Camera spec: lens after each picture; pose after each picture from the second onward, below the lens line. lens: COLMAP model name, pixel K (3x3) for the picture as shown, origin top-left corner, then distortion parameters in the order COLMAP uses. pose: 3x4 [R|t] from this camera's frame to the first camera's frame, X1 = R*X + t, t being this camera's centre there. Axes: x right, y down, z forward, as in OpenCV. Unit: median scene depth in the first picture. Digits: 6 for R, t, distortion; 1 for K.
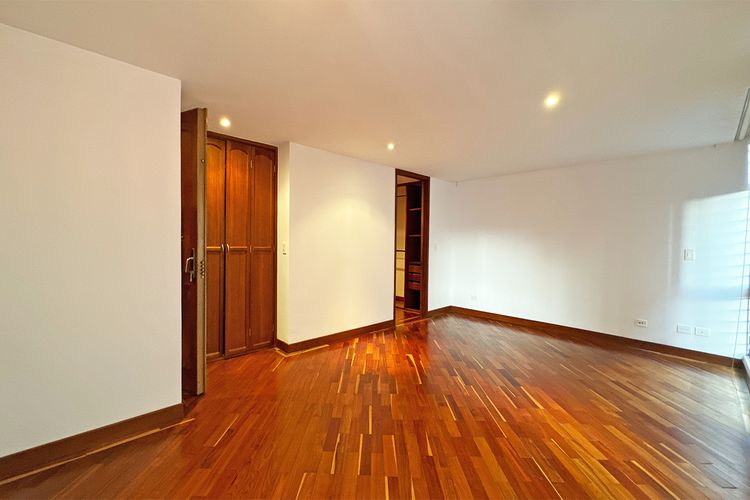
lens RADIAL K [[298.1, 0, 370.8], [0, 298.1, 241.9], [0, 0, 1]] dist [-0.000505, -0.000109]
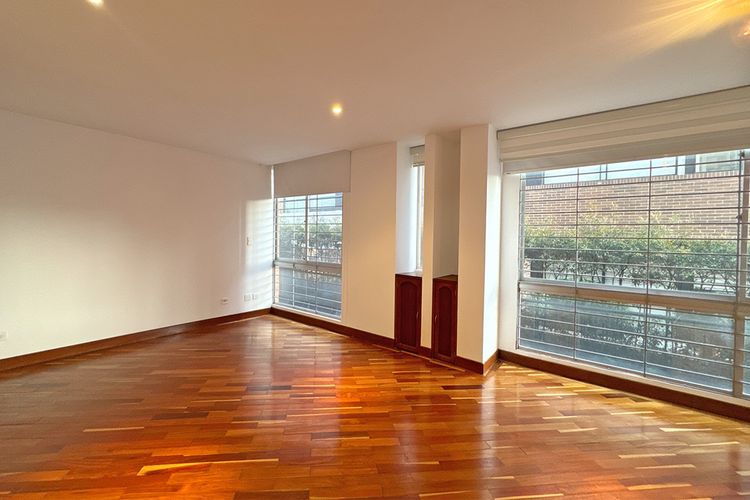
lens RADIAL K [[298.1, 0, 370.8], [0, 298.1, 241.9], [0, 0, 1]] dist [-0.000505, -0.000109]
pose [[-0.088164, -0.040661, 0.995276, -0.317665], [-0.017151, 0.999080, 0.039297, -0.016736], [-0.995958, -0.013606, -0.088780, 0.575790]]
